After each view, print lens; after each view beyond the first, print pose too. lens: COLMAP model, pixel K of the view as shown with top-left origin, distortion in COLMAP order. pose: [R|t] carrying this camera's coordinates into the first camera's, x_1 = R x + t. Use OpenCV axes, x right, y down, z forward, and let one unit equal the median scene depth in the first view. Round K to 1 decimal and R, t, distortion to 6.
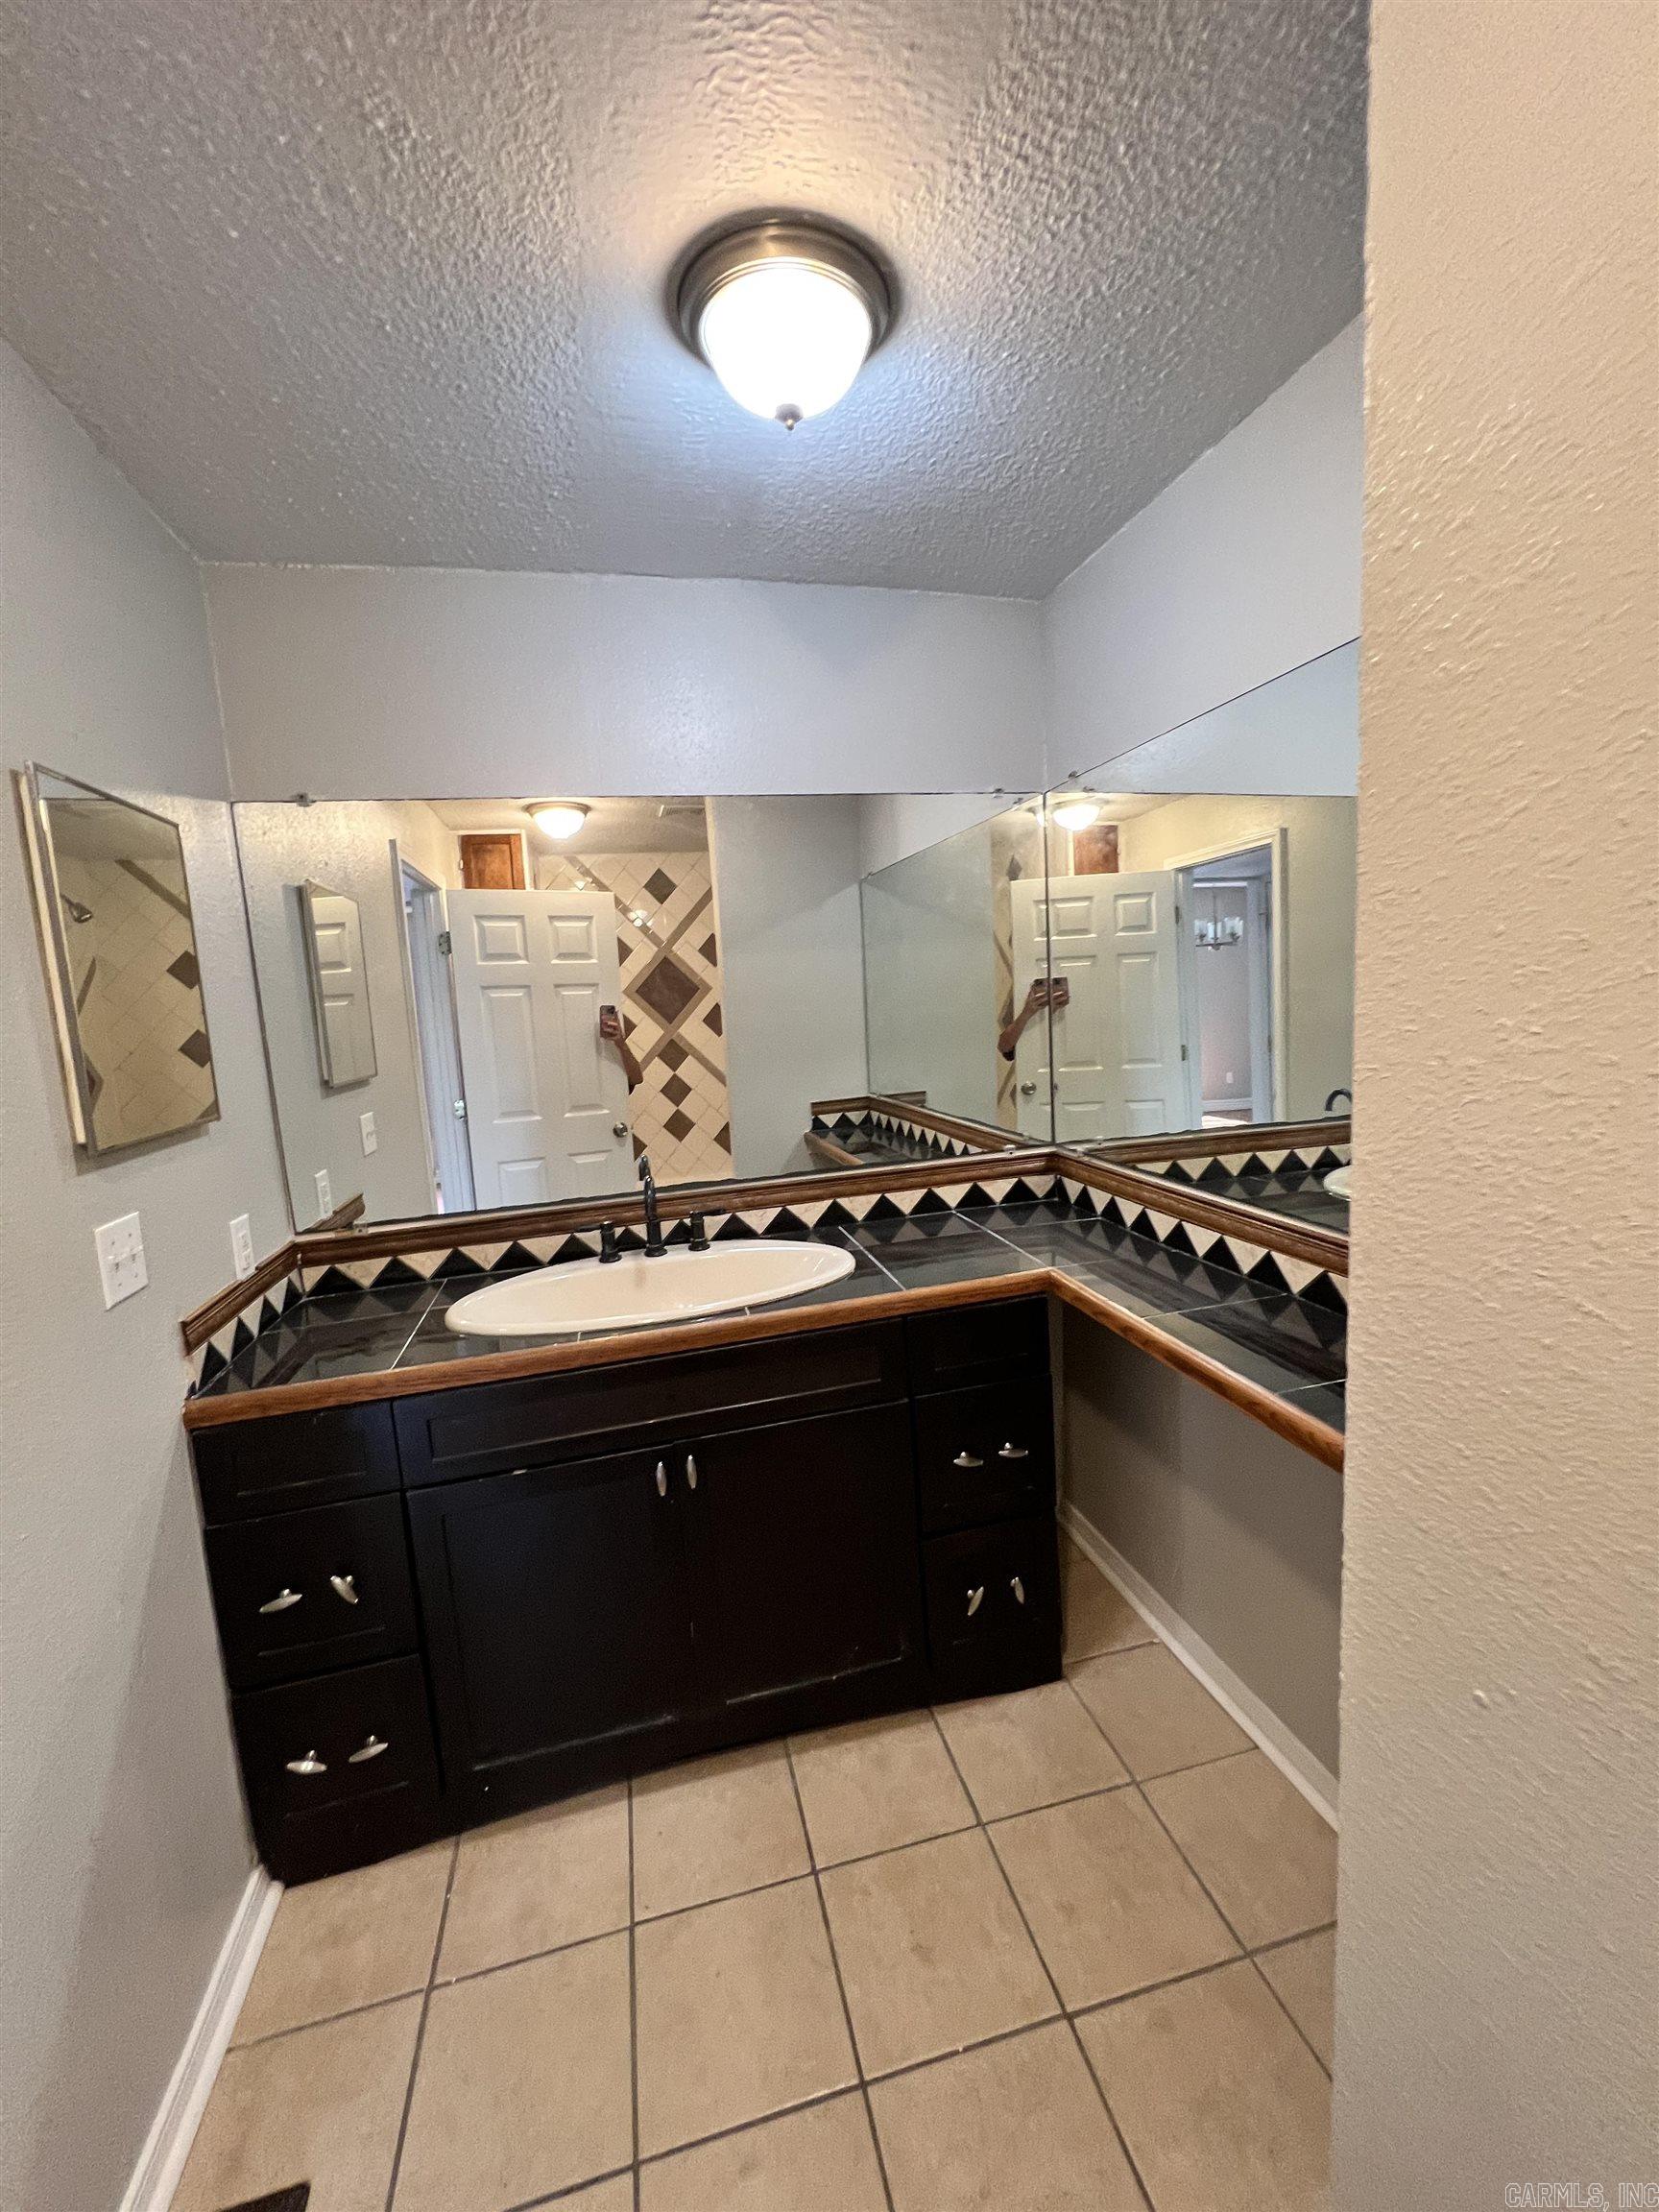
lens RADIAL K [[883.0, 0, 832.7], [0, 883.0, 1105.5], [0, 0, 1]] dist [-0.000166, -0.000142]
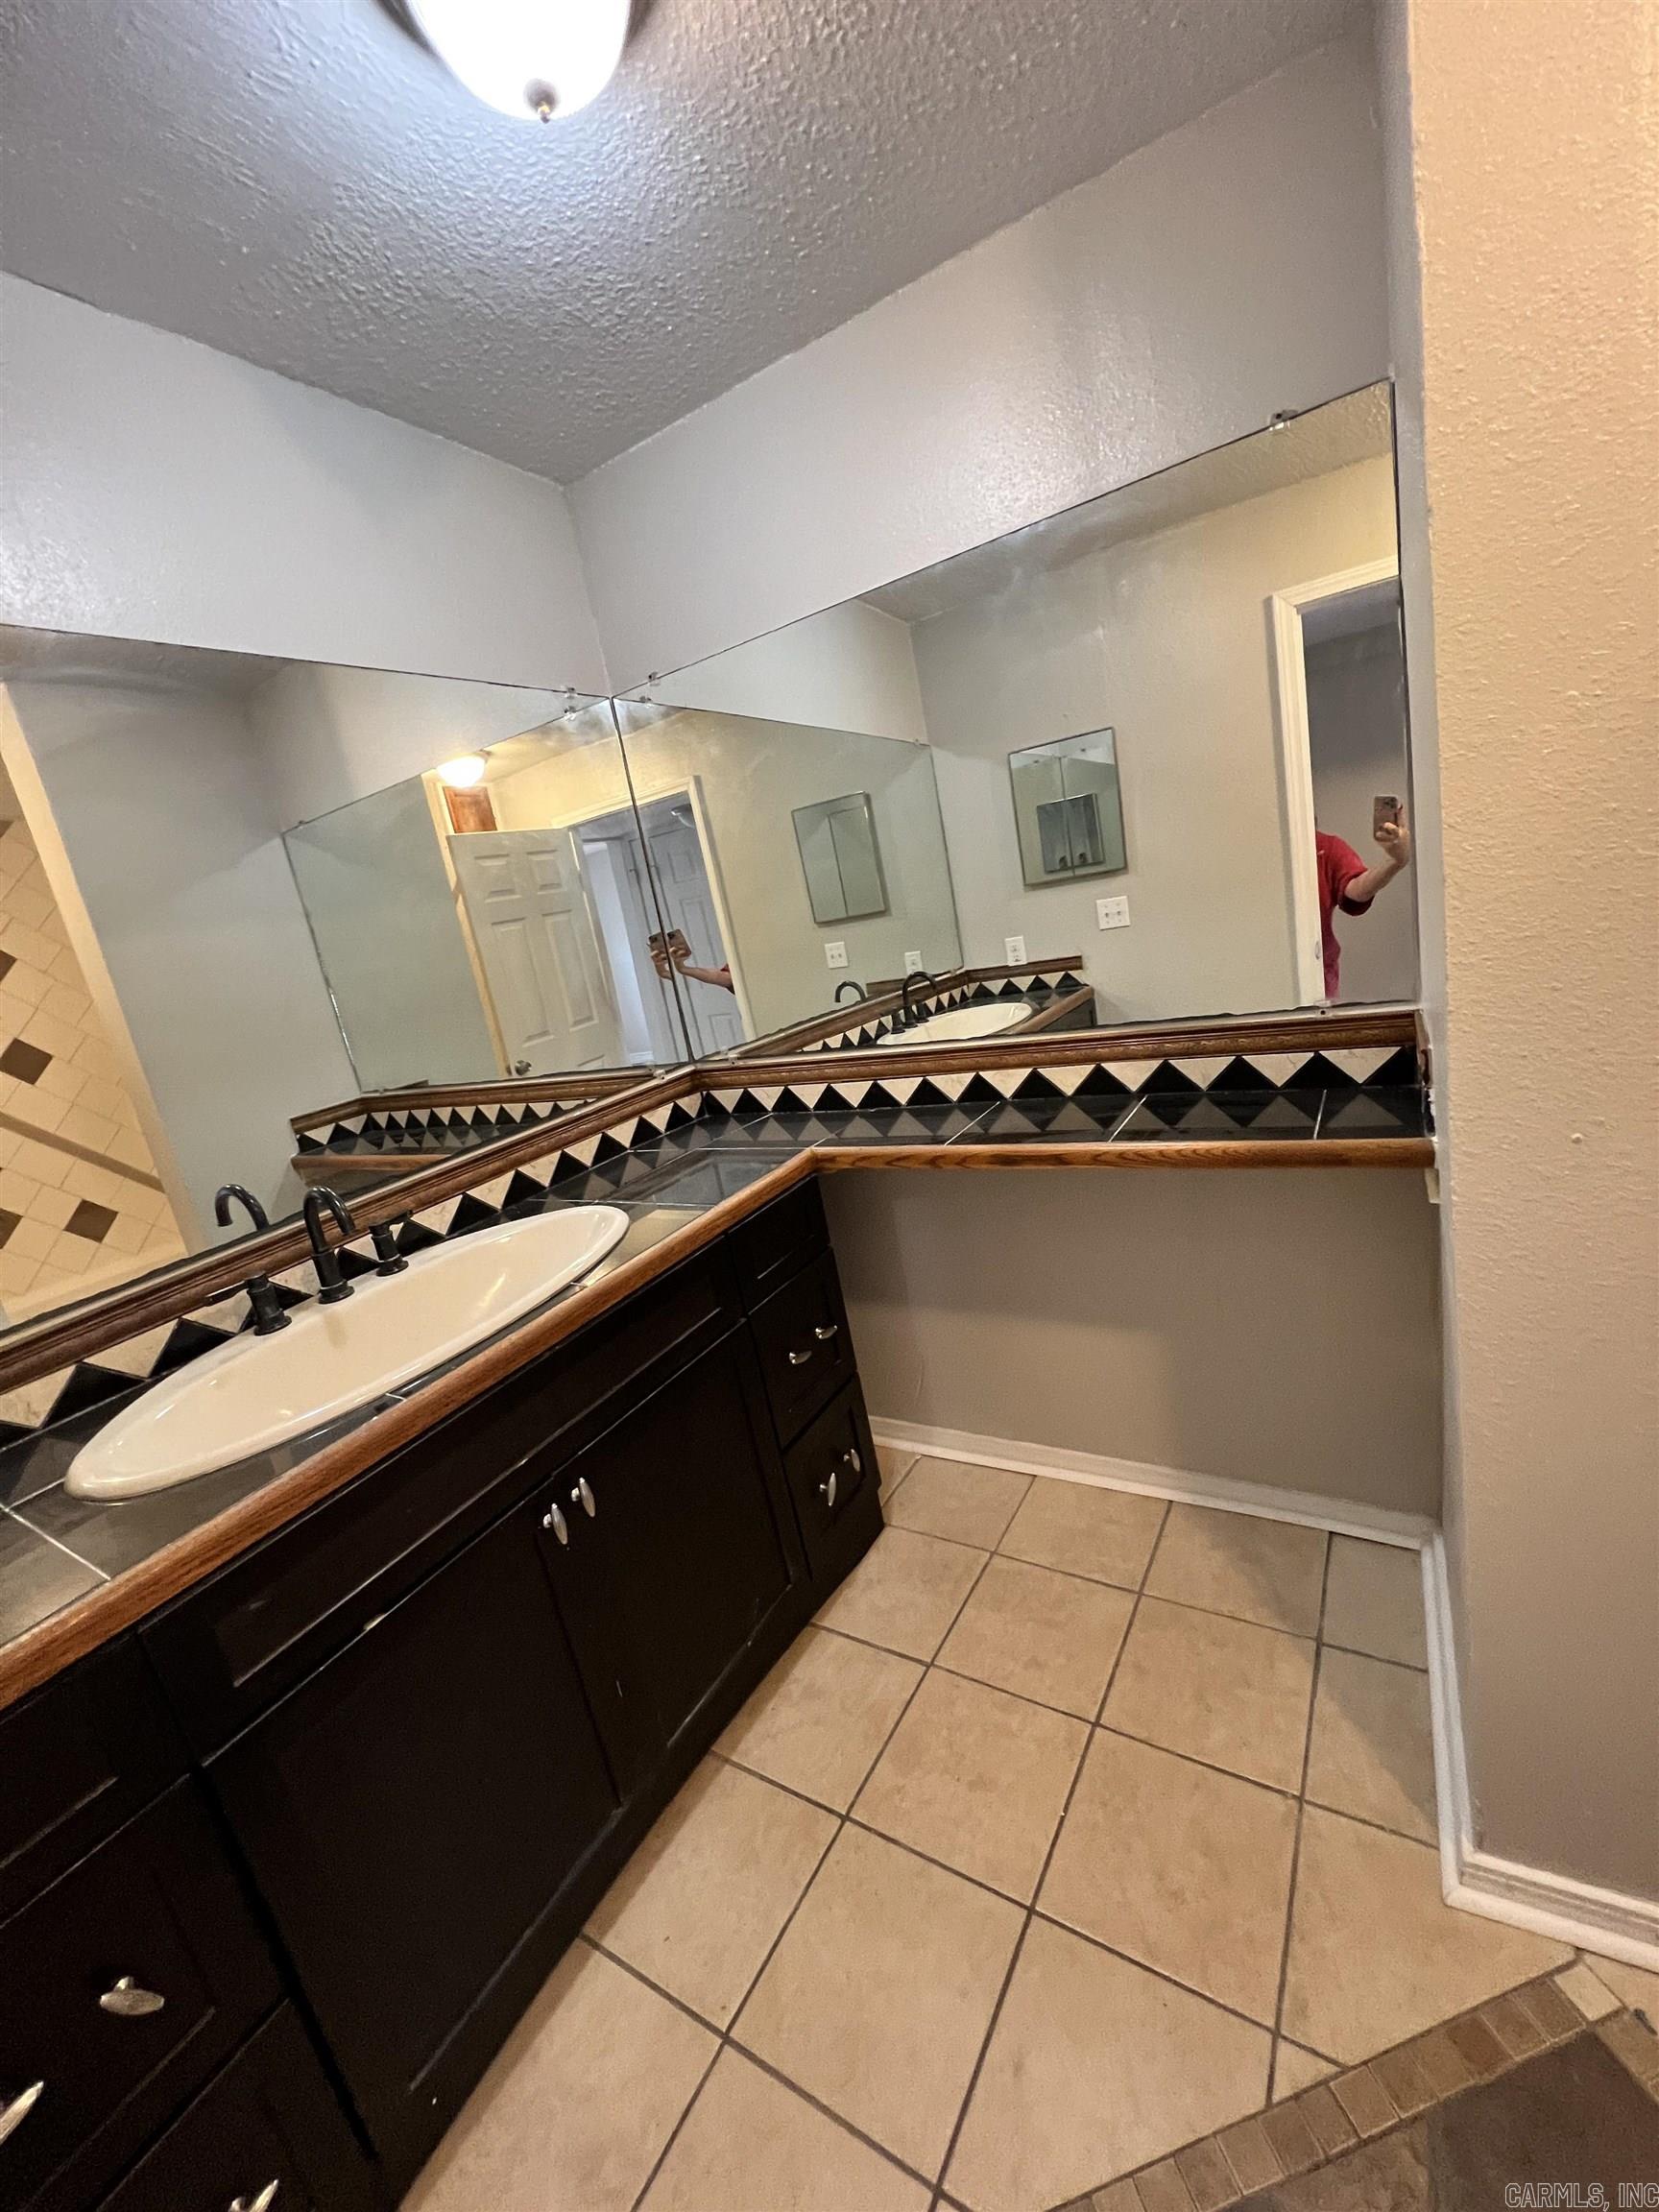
lens RADIAL K [[883.0, 0, 832.7], [0, 883.0, 1105.5], [0, 0, 1]] dist [-0.000166, -0.000142]
pose [[0.714705, -0.226575, 0.661710, -0.362286], [0.226057, 0.970129, 0.088019, 0.047325], [-0.661888, 0.086677, 0.744575, 0.196949]]
